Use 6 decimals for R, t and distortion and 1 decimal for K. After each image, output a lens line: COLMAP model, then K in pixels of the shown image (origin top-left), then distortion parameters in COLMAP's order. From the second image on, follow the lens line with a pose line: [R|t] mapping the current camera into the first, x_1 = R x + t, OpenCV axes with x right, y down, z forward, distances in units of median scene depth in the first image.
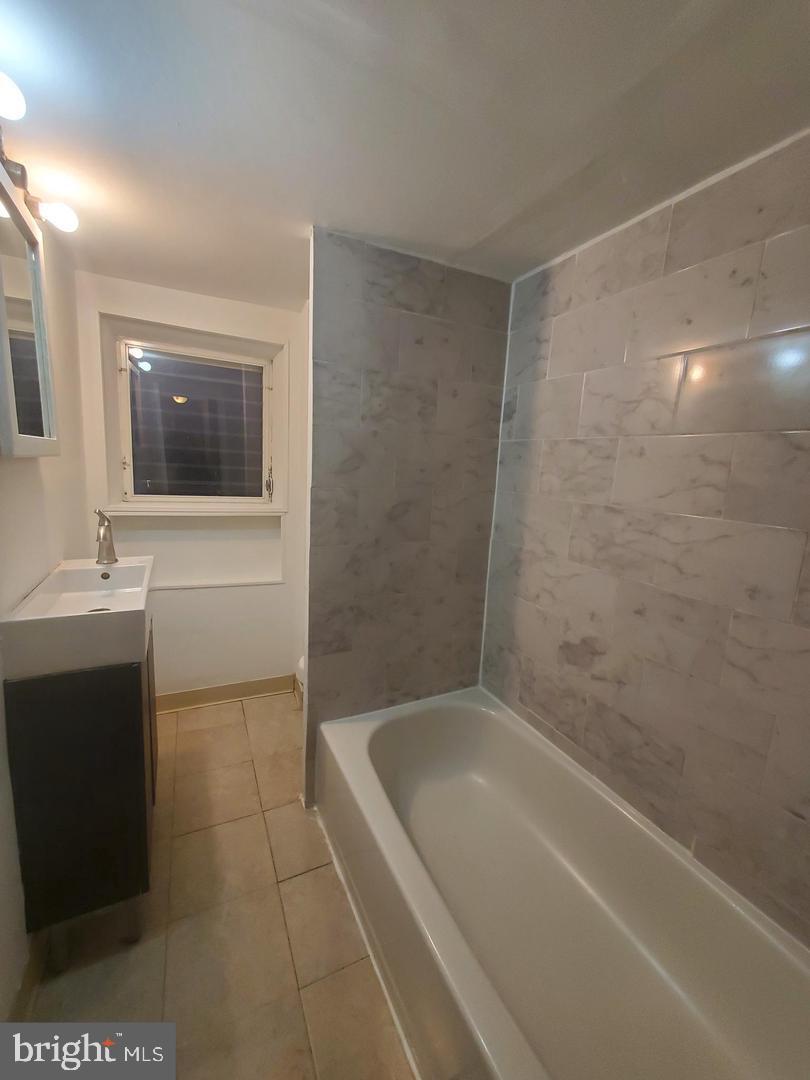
lens RADIAL K [[435.9, 0, 405.9], [0, 435.9, 539.5], [0, 0, 1]] dist [-0.002143, 0.000404]
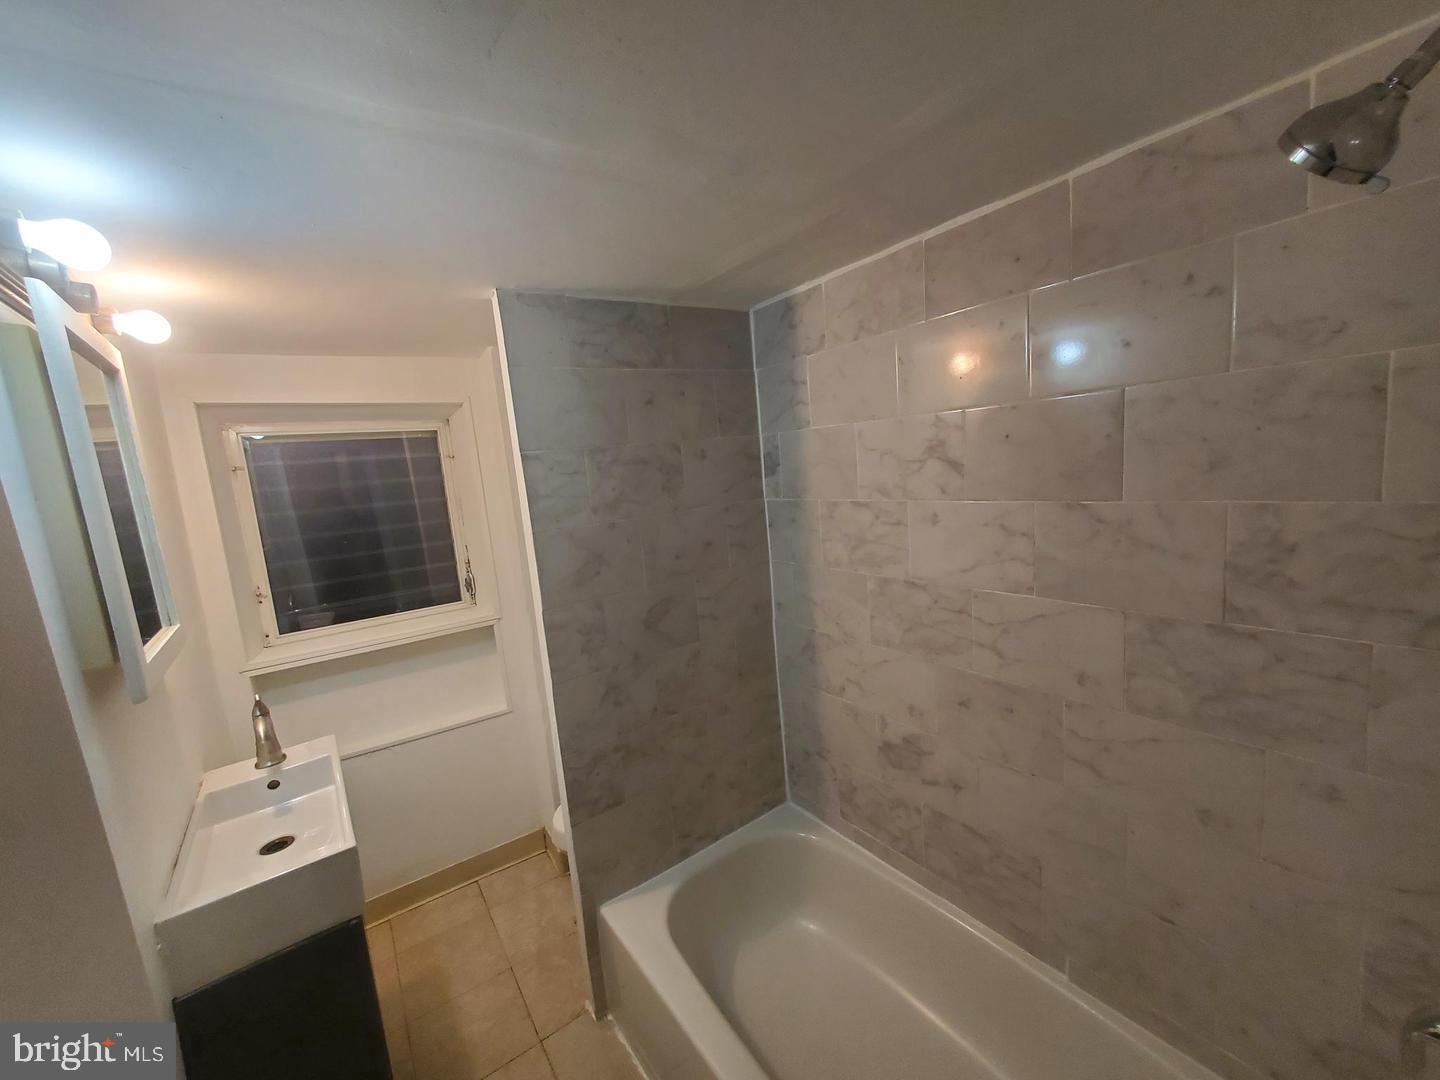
lens RADIAL K [[581.3, 0, 717.4], [0, 581.3, 541.9], [0, 0, 1]] dist [-0.002143, 0.000404]
pose [[0.978344, -0.157562, 0.134229, -0.031656], [0.160510, 0.986969, -0.011366, -0.172240], [-0.130689, 0.032665, 0.990885, -0.060865]]
